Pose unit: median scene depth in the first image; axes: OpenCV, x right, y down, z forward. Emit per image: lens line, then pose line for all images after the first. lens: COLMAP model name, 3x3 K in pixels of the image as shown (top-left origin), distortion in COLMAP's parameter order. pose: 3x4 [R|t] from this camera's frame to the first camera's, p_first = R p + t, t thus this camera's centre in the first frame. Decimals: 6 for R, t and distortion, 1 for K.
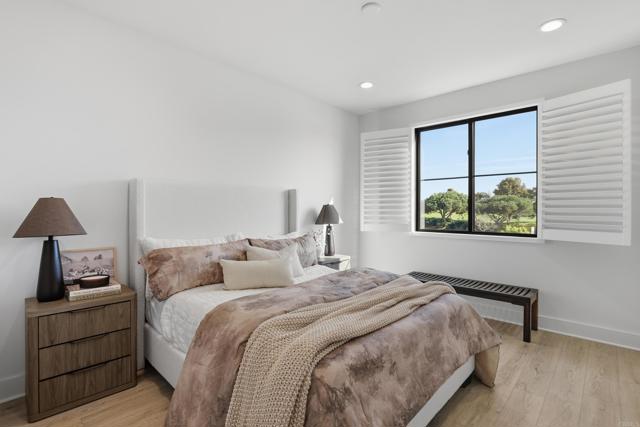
lens RADIAL K [[321.2, 0, 335.6], [0, 321.2, 203.2], [0, 0, 1]] dist [-0.019344, -0.000167]
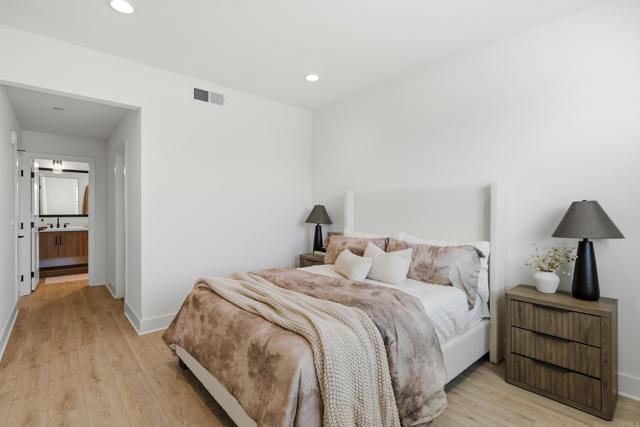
lens RADIAL K [[319.0, 0, 320.0], [0, 319.0, 213.5], [0, 0, 1]] dist [0.000107, 0.000058]
pose [[-0.160828, 0.007194, -0.986956, 0.633611], [0.013008, 0.999902, 0.005169, 0.015604], [0.986897, -0.012007, -0.160906, 0.735291]]
